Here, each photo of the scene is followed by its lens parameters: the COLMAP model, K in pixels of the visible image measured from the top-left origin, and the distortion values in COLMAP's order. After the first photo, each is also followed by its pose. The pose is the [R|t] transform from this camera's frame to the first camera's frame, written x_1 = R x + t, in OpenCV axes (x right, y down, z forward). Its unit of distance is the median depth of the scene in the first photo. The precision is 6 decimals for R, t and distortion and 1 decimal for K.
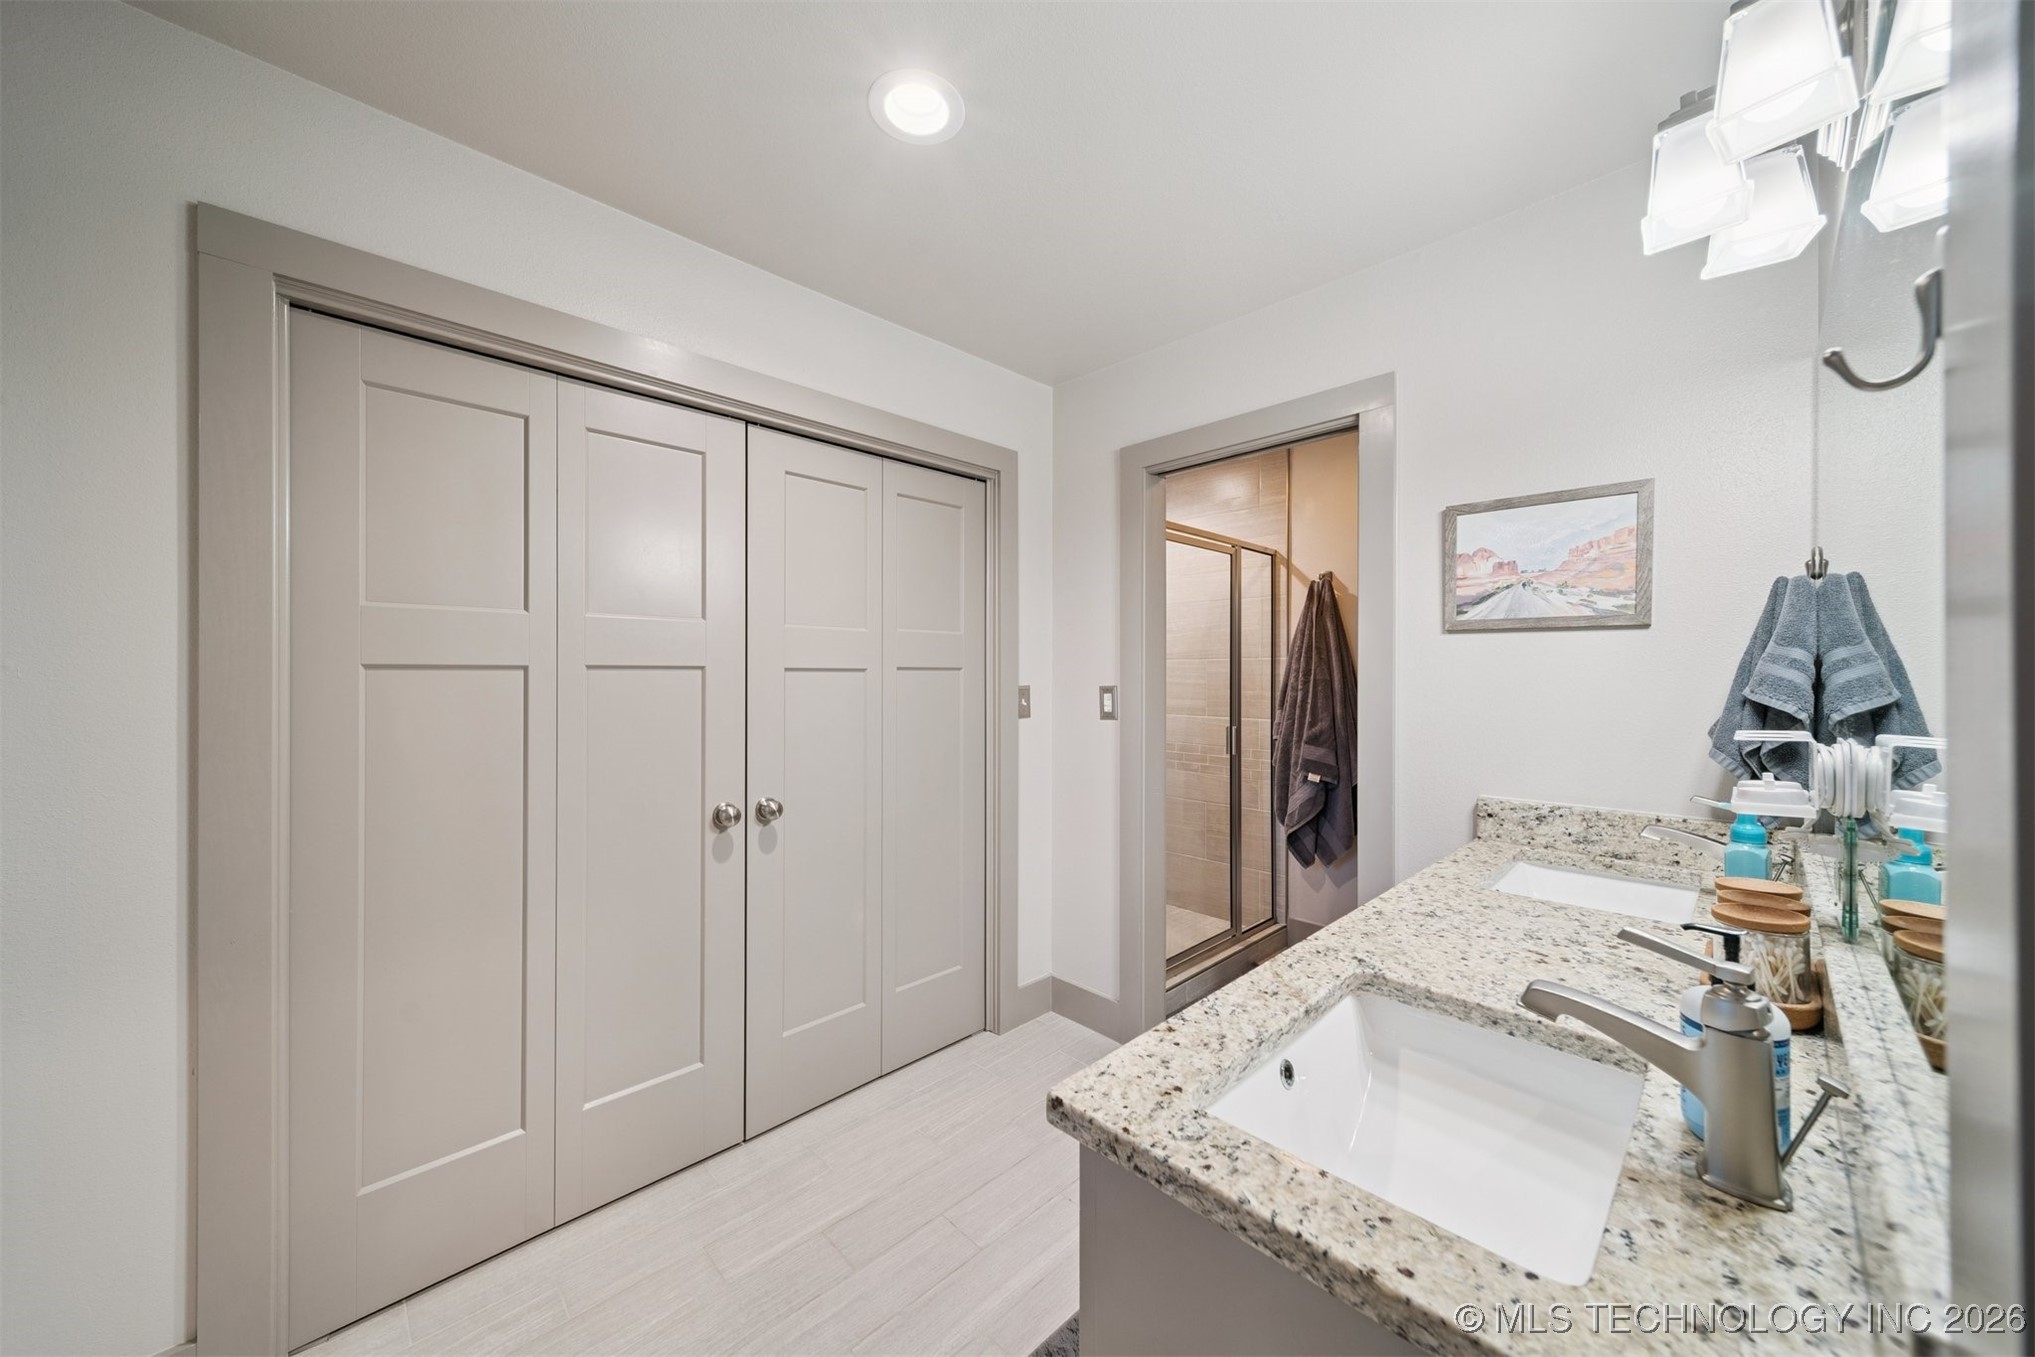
lens RADIAL K [[710.4, 0, 1017.5], [0, 710.4, 678.5], [0, 0, 1]] dist [0.001348, 0.000122]
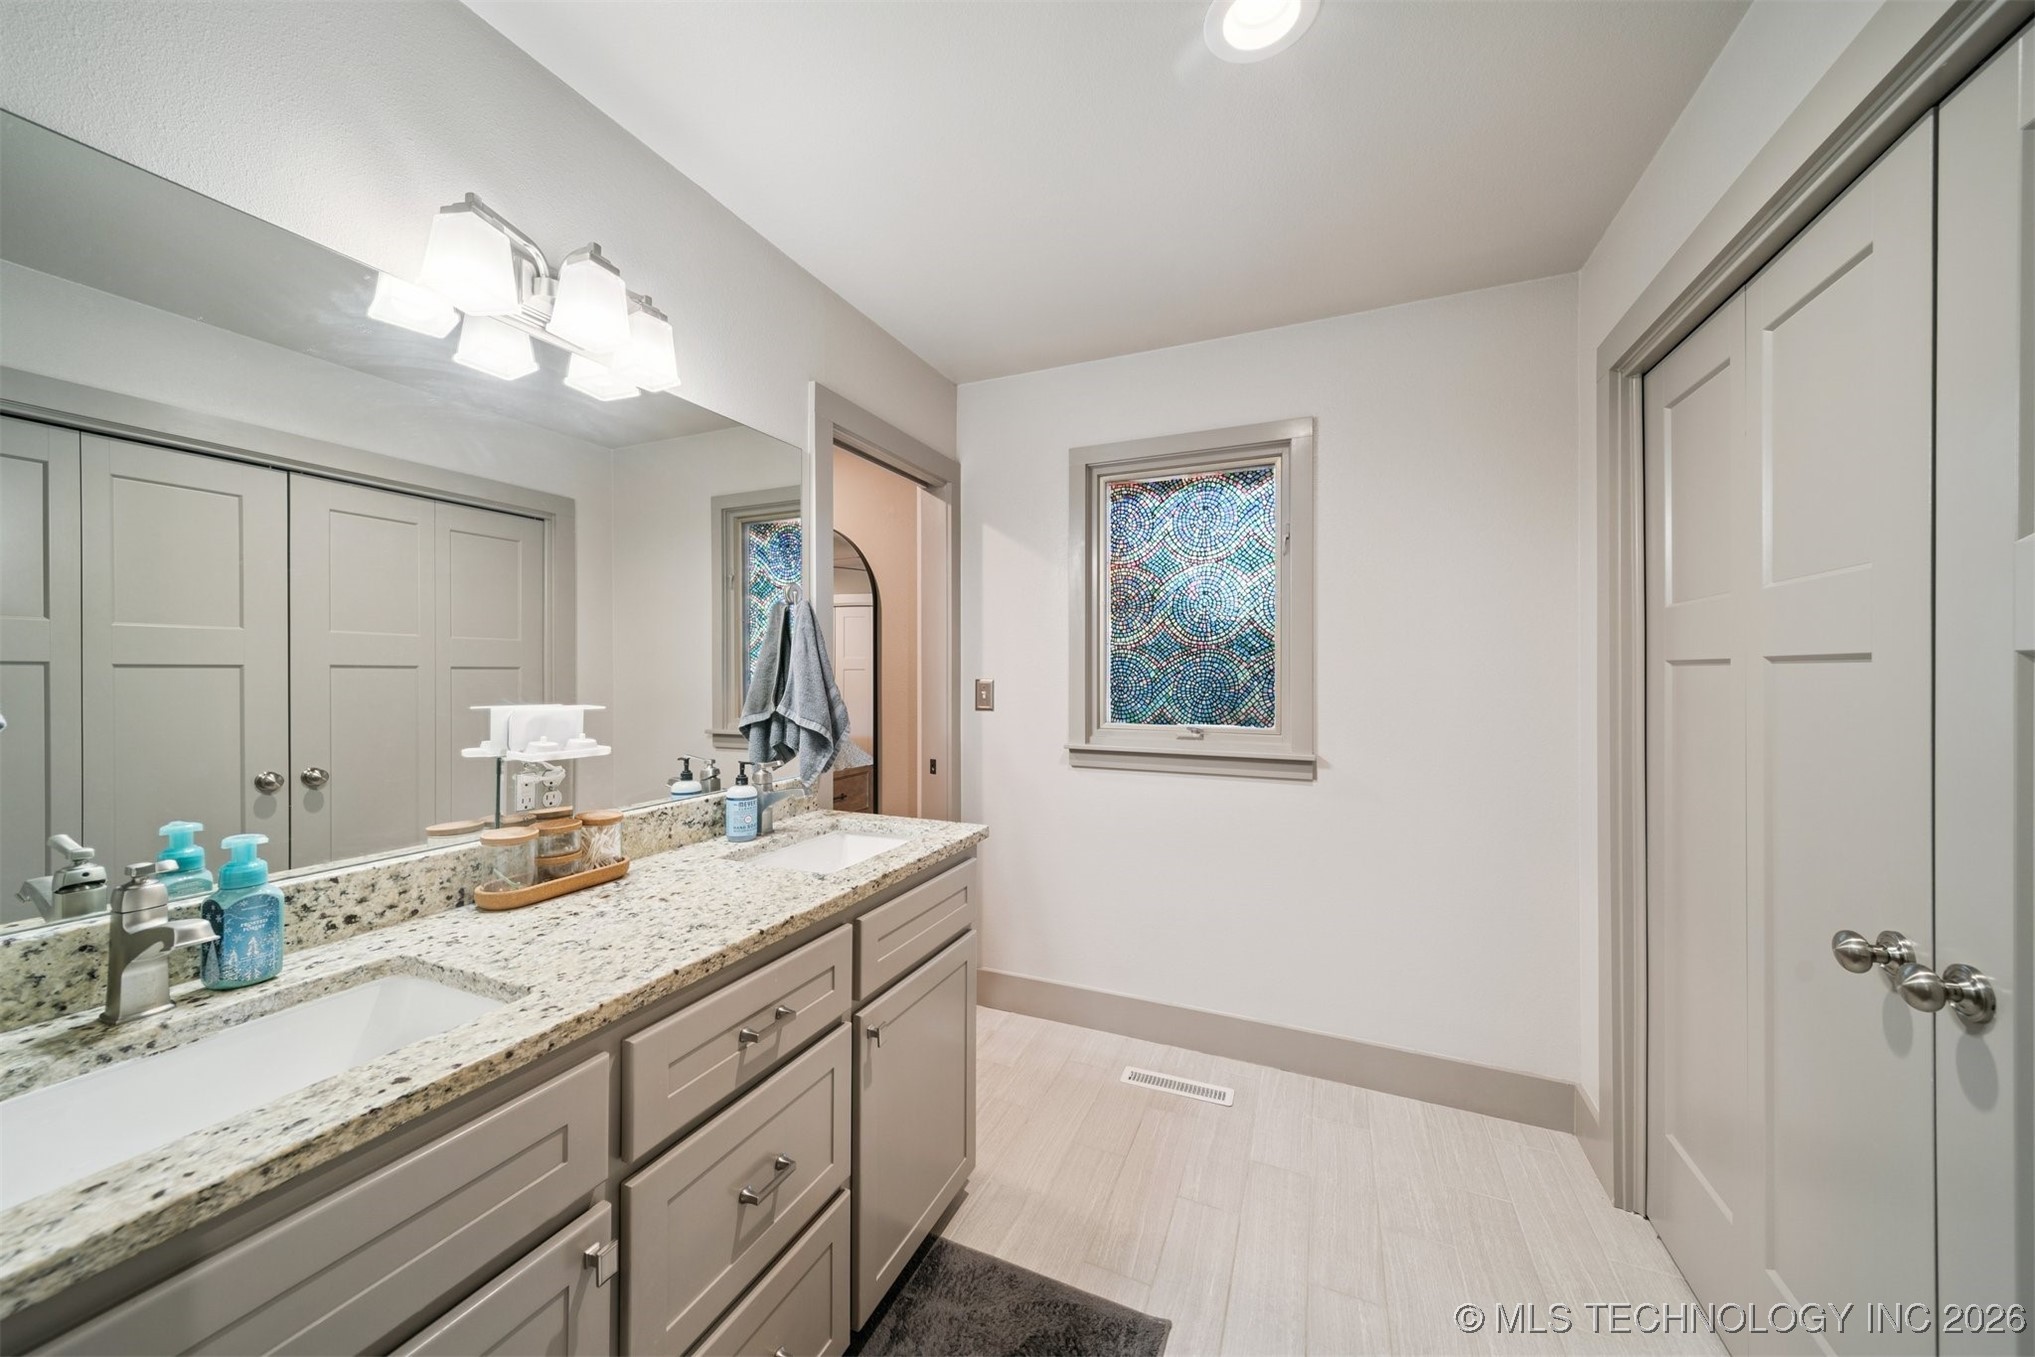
lens RADIAL K [[710.4, 0, 1017.5], [0, 710.4, 678.5], [0, 0, 1]] dist [0.001348, 0.000122]
pose [[-0.925346, 0.002815, -0.379113, 0.566032], [-0.004297, 0.999830, 0.017912, -0.010330], [0.379099, 0.018204, -0.925177, 2.085451]]
